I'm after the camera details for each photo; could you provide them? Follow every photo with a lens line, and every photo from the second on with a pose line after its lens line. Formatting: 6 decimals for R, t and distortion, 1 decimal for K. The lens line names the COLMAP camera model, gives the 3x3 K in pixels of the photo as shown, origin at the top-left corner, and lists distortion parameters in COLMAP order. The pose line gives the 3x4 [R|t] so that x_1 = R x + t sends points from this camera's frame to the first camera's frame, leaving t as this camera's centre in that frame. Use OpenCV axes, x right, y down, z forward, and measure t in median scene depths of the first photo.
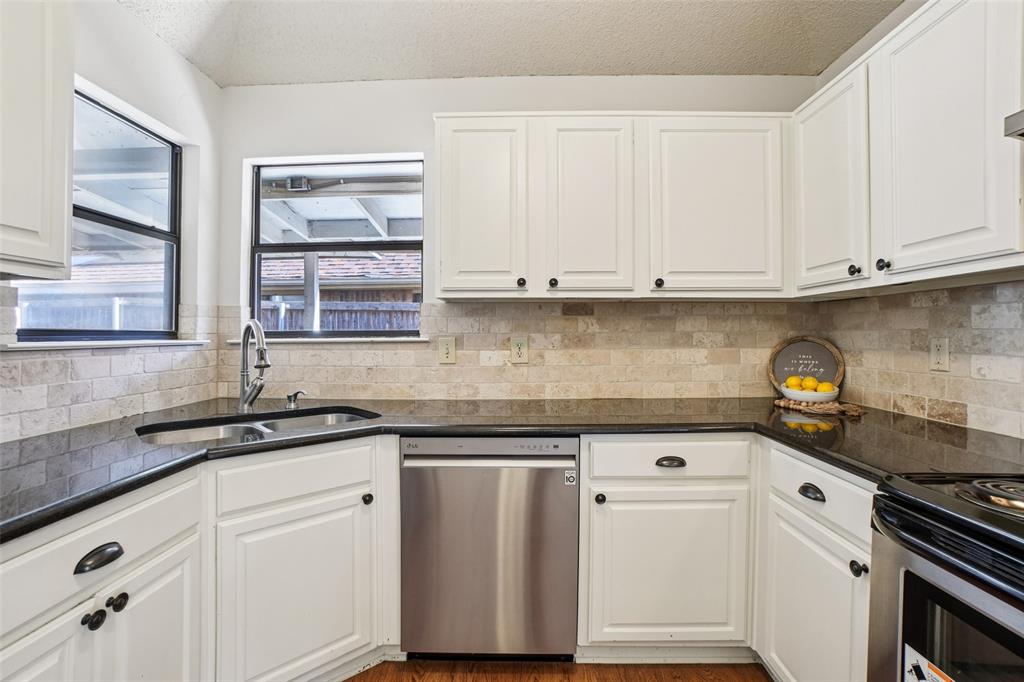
lens RADIAL K [[471.1, 0, 502.5], [0, 471.1, 336.7], [0, 0, 1]] dist [-0.056958, 0.019361]
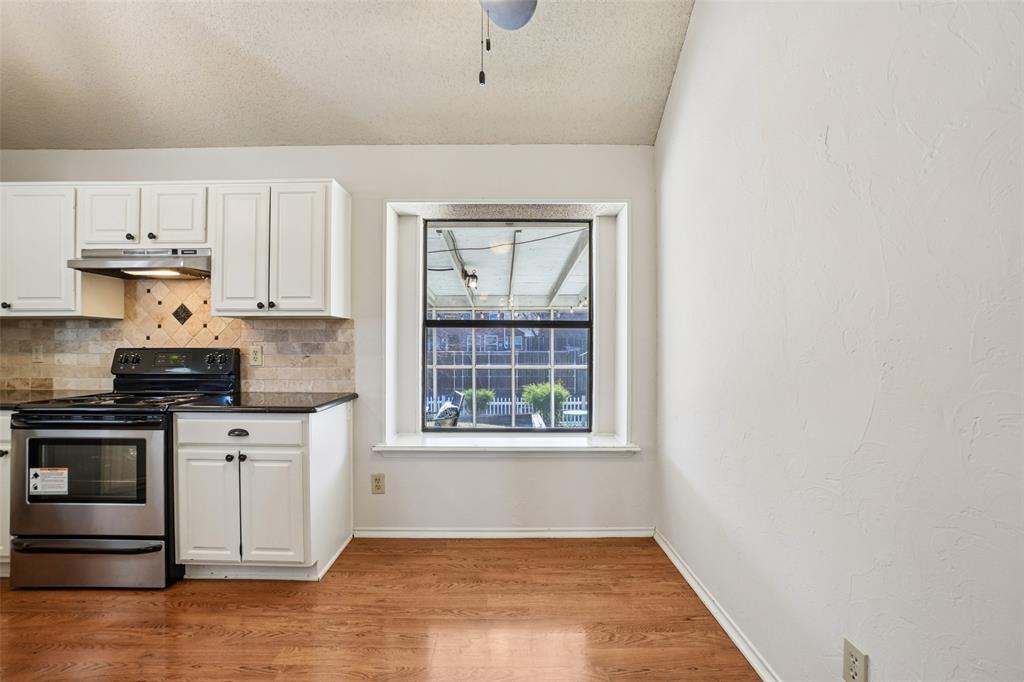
lens RADIAL K [[471.1, 0, 517.7], [0, 471.1, 347.0], [0, 0, 1]] dist [-0.056958, 0.019361]
pose [[-0.029846, 0.001354, 0.999554, -0.733671], [0.001831, 0.999997, -0.001300, 0.012329], [-0.999553, 0.001791, -0.029848, -0.705077]]
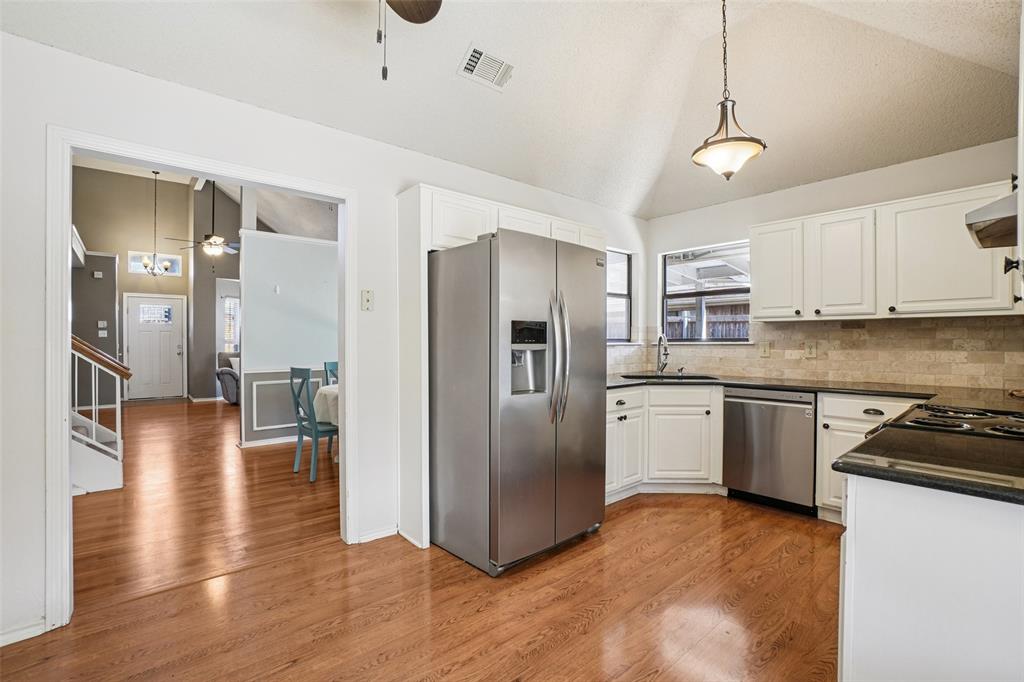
lens RADIAL K [[471.1, 0, 499.3], [0, 471.1, 338.5], [0, 0, 1]] dist [-0.056958, 0.019361]
pose [[0.665942, -0.000853, -0.746003, 0.568318], [-0.003526, 0.999985, -0.004291, -0.001854], [0.745995, 0.005488, 0.665928, -0.997029]]
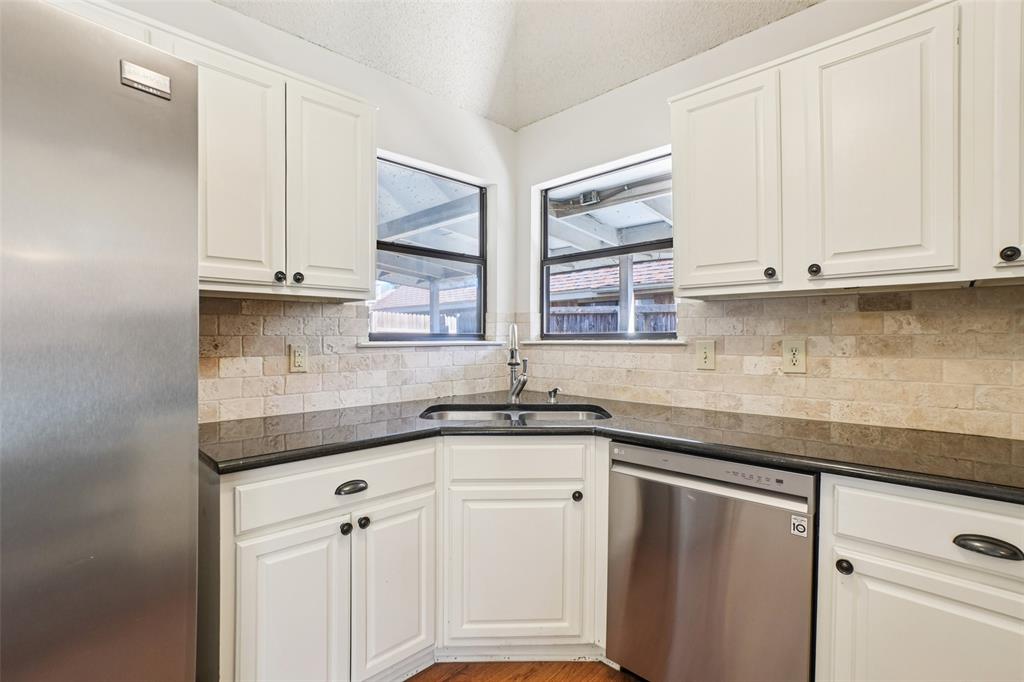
lens RADIAL K [[471.1, 0, 521.0], [0, 471.1, 337.7], [0, 0, 1]] dist [-0.056958, 0.019361]
pose [[0.737403, 0.002555, -0.675448, 0.246250], [-0.004143, 0.999991, -0.000741, -0.001360], [0.675440, 0.003345, 0.737407, 0.115275]]
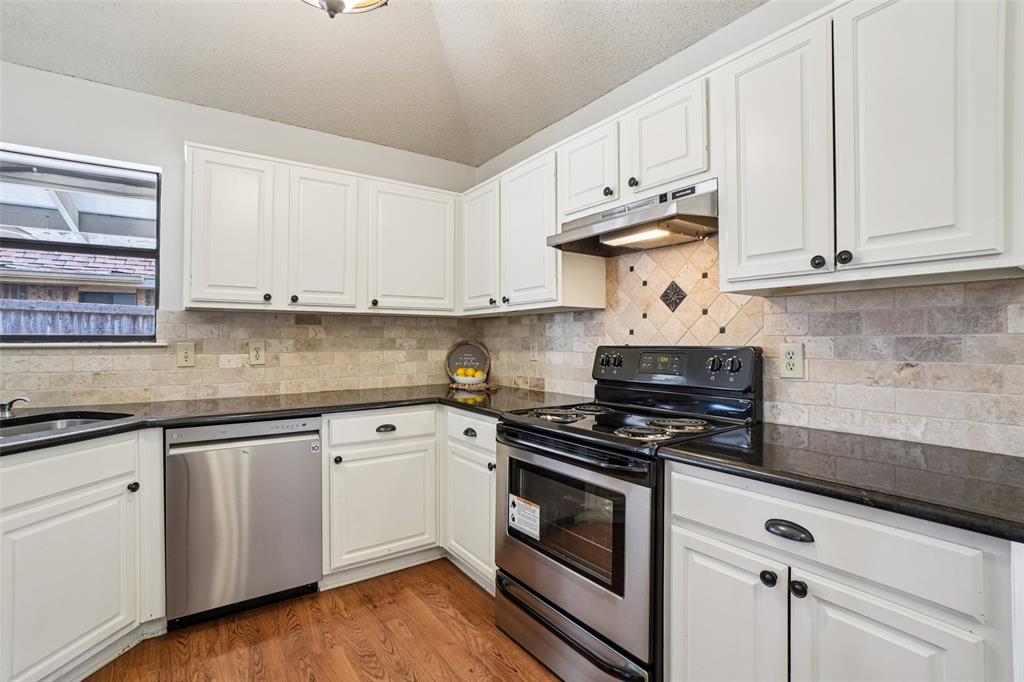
lens RADIAL K [[471.1, 0, 485.7], [0, 471.1, 337.9], [0, 0, 1]] dist [-0.056958, 0.019361]
pose [[0.820204, 0.003730, 0.572059, -0.173430], [0.002462, 0.999946, -0.010050, 0.003458], [-0.572066, 0.009651, 0.820151, -0.293003]]
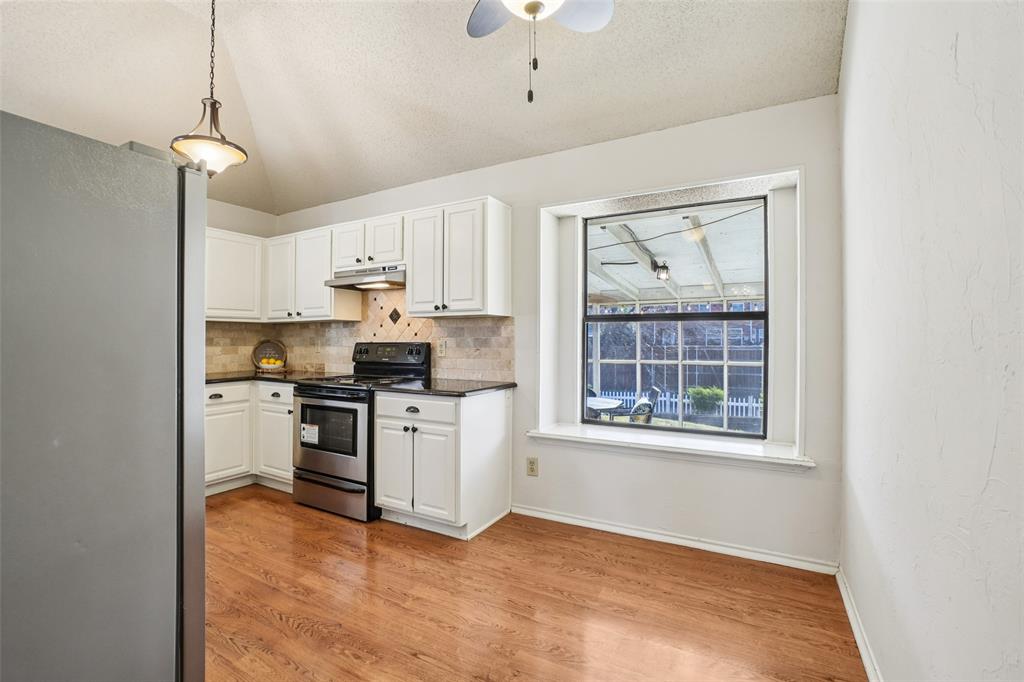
lens RADIAL K [[471.1, 0, 497.0], [0, 471.1, 338.6], [0, 0, 1]] dist [-0.056958, 0.019361]
pose [[0.486362, 0.006299, 0.873735, -0.724286], [0.001455, 0.999967, -0.008019, 0.012149], [-0.873756, 0.005171, 0.486337, -0.981942]]
